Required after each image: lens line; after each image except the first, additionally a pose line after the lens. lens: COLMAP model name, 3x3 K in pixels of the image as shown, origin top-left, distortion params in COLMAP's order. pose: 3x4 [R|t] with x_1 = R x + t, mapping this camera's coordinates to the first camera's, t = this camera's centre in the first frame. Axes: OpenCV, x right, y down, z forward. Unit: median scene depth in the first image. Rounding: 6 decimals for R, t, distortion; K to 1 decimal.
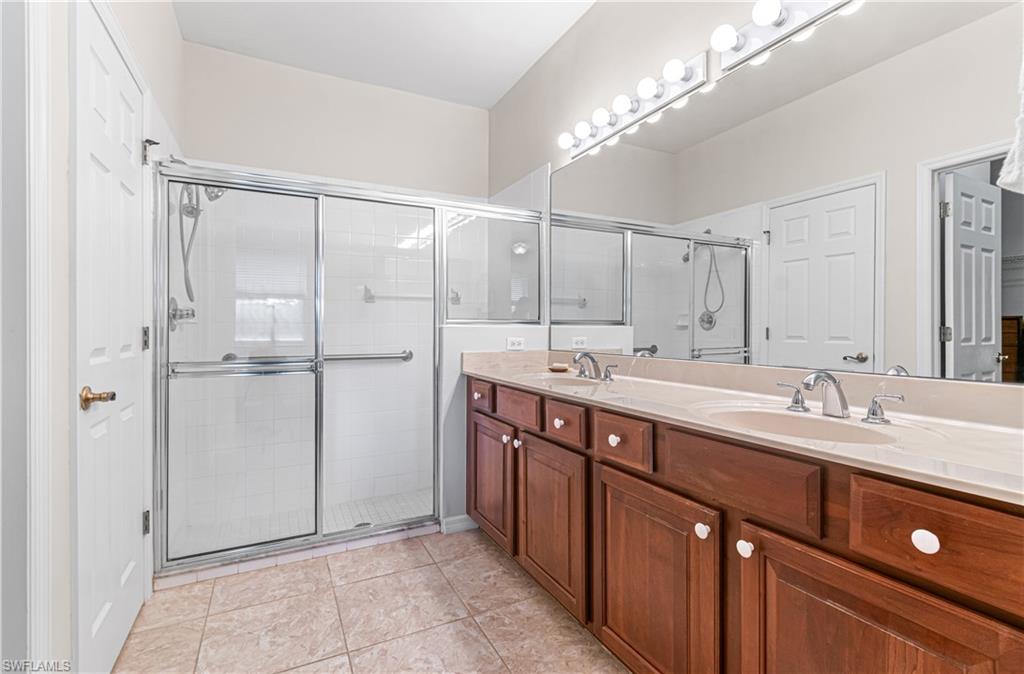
lens RADIAL K [[473.0, 0, 511.7], [0, 473.0, 325.8], [0, 0, 1]] dist [0.000482, 0.000153]
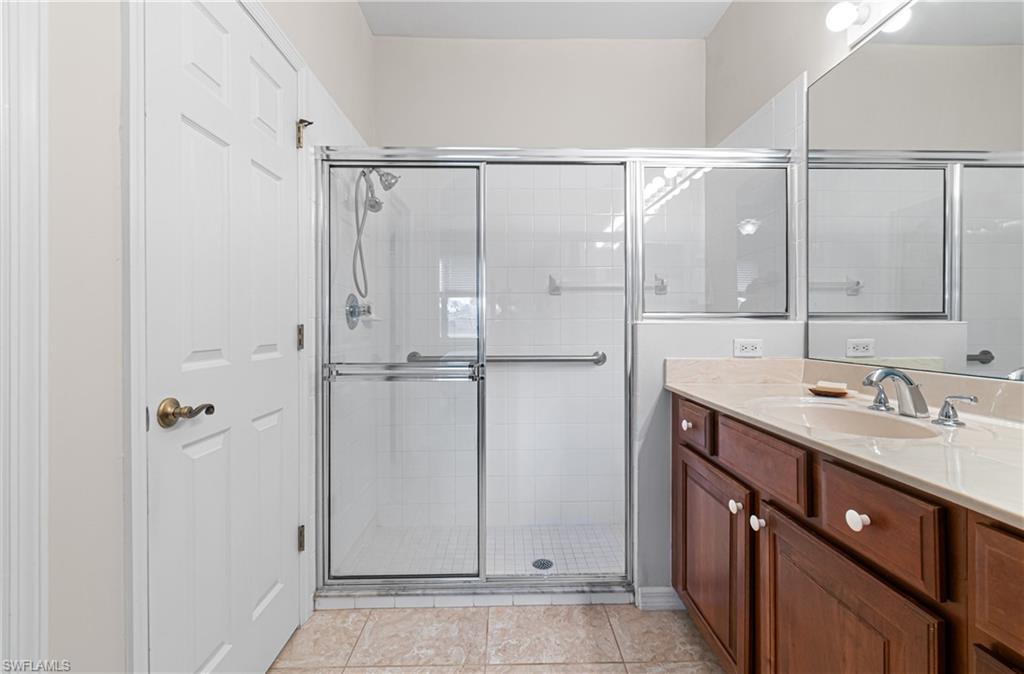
lens RADIAL K [[473.0, 0, 511.7], [0, 473.0, 325.8], [0, 0, 1]] dist [0.000482, 0.000153]
pose [[0.903704, -0.001999, -0.428153, -0.009173], [0.004962, 0.999971, 0.005804, 0.000940], [0.428129, -0.007369, 0.903688, 0.279515]]
